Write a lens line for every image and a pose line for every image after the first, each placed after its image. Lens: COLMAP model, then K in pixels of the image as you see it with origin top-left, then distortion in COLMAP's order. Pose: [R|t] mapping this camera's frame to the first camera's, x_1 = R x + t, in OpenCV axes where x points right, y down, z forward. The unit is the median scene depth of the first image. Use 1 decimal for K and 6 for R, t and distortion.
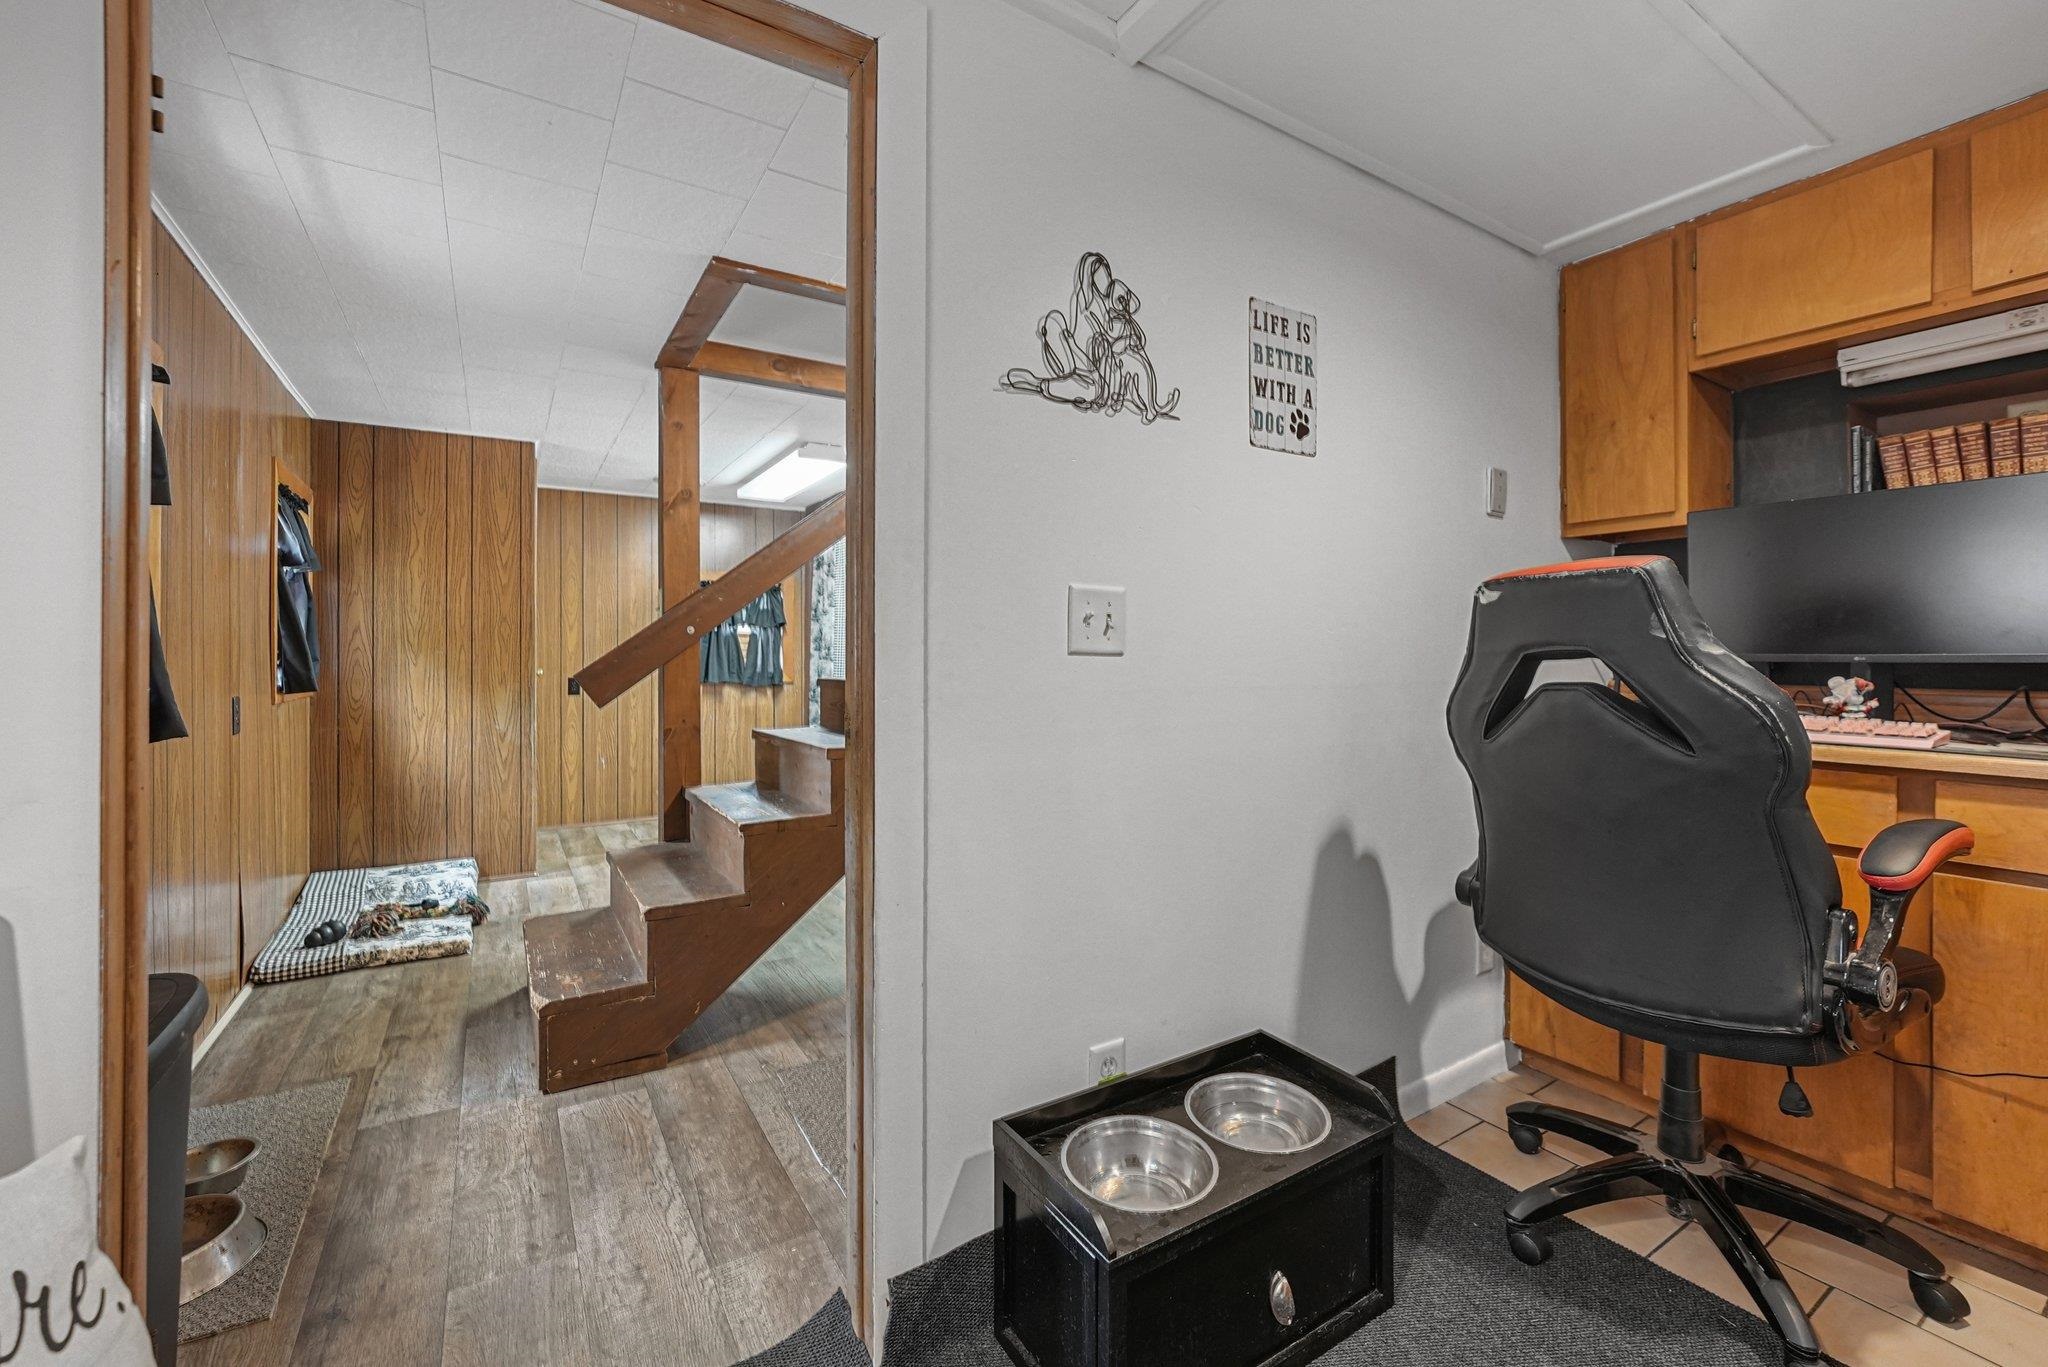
lens RADIAL K [[847.5, 0, 1017.7], [0, 847.5, 668.8], [0, 0, 1]] dist [-0.011709, 0.000125]
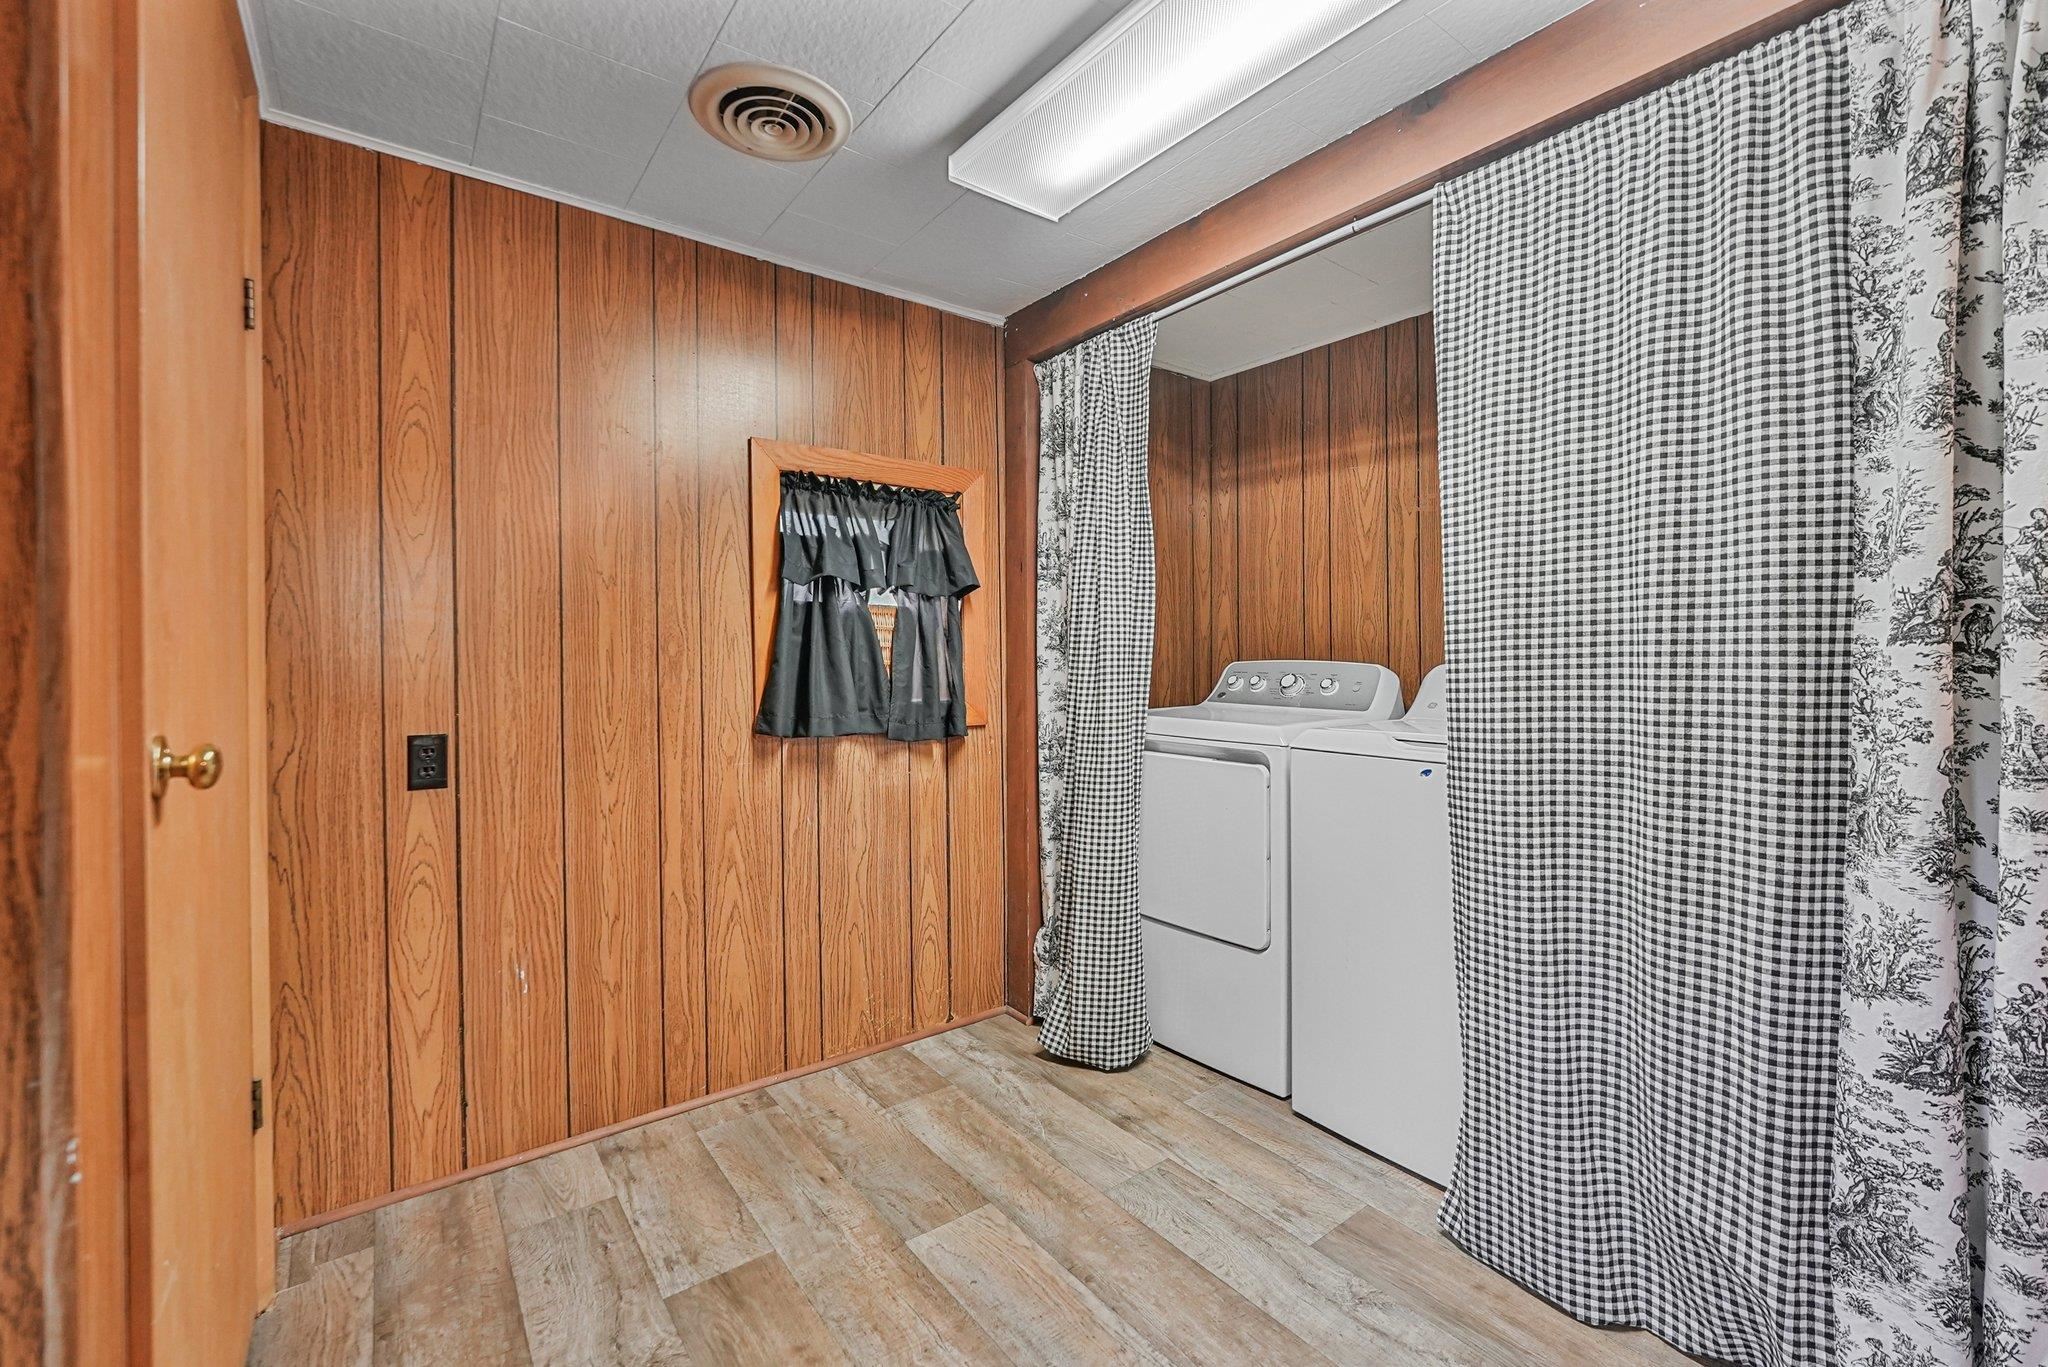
lens RADIAL K [[847.5, 0, 1033.2], [0, 847.5, 673.8], [0, 0, 1]] dist [-0.011709, 0.000125]
pose [[0.994939, -0.005727, 0.100322, -0.296237], [0.004951, 0.999956, 0.007984, -0.013695], [-0.100363, -0.007447, 0.994923, 0.595864]]
